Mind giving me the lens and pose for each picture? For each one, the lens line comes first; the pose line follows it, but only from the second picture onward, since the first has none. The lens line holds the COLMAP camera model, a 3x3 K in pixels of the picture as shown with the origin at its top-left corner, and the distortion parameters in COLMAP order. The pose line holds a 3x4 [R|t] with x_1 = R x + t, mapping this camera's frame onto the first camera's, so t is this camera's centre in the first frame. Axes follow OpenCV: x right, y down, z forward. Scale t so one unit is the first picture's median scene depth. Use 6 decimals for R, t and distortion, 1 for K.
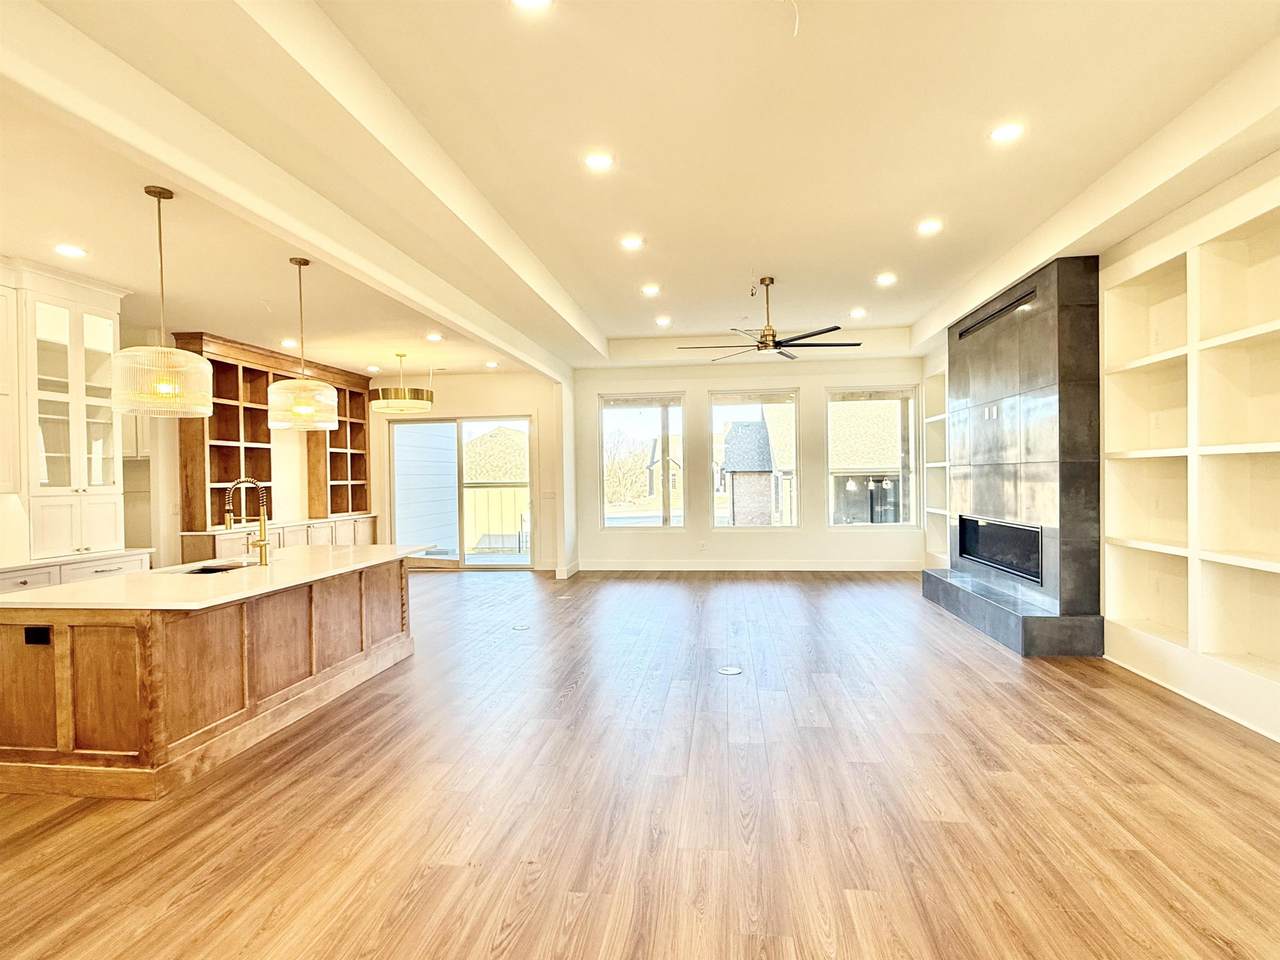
lens RADIAL K [[678.7, 0, 639.8], [0, 678.7, 483.3], [0, 0, 1]] dist [0.001083, -0.000825]
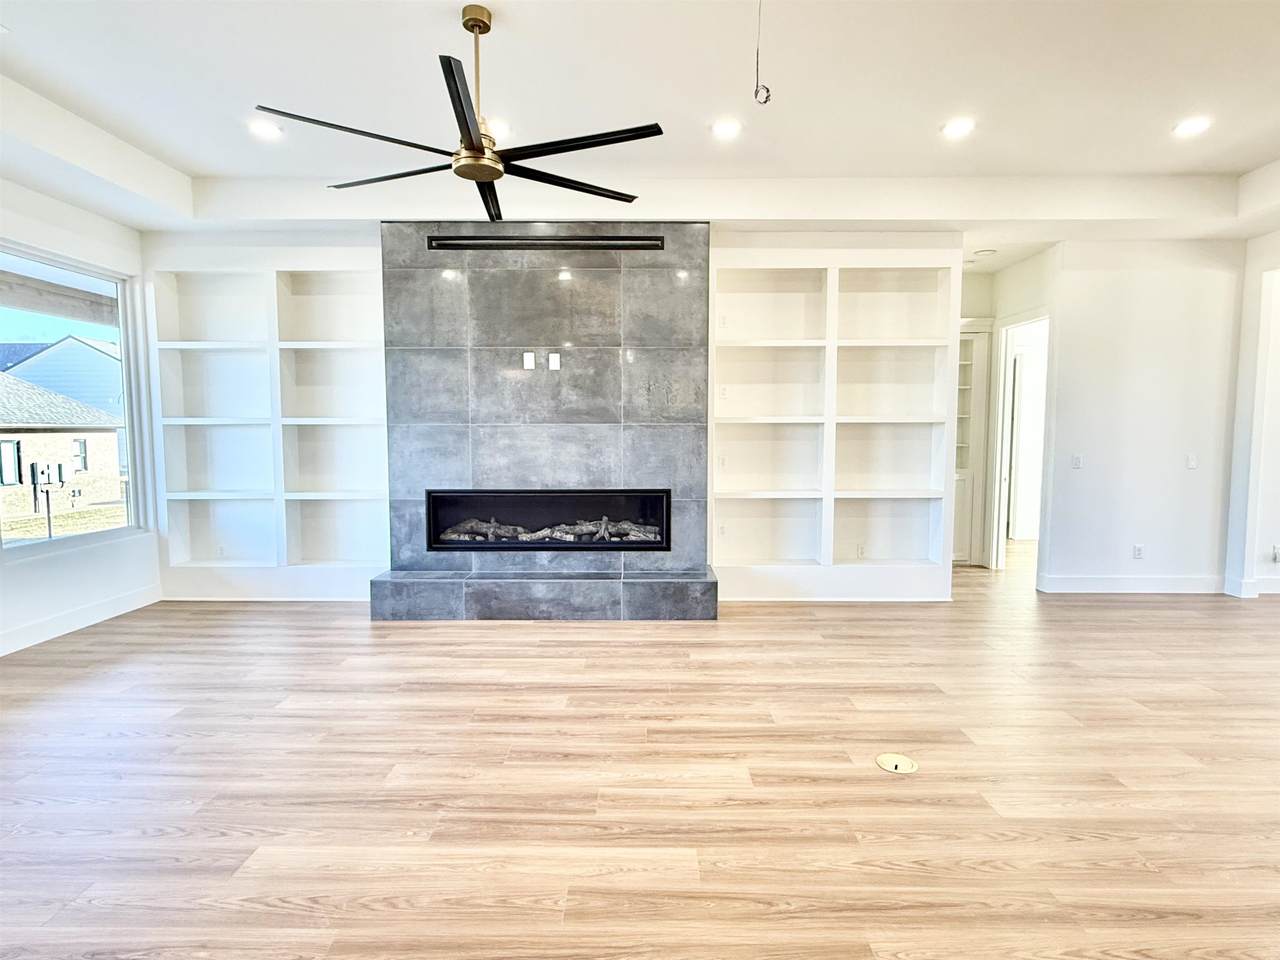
lens RADIAL K [[678.7, 0, 639.8], [0, 678.7, 483.3], [0, 0, 1]] dist [0.001083, -0.000825]
pose [[-0.114696, -0.058899, 0.991653, -0.410723], [0.014558, 0.998034, 0.060962, -0.008173], [-0.993294, 0.021429, -0.113613, 1.263475]]
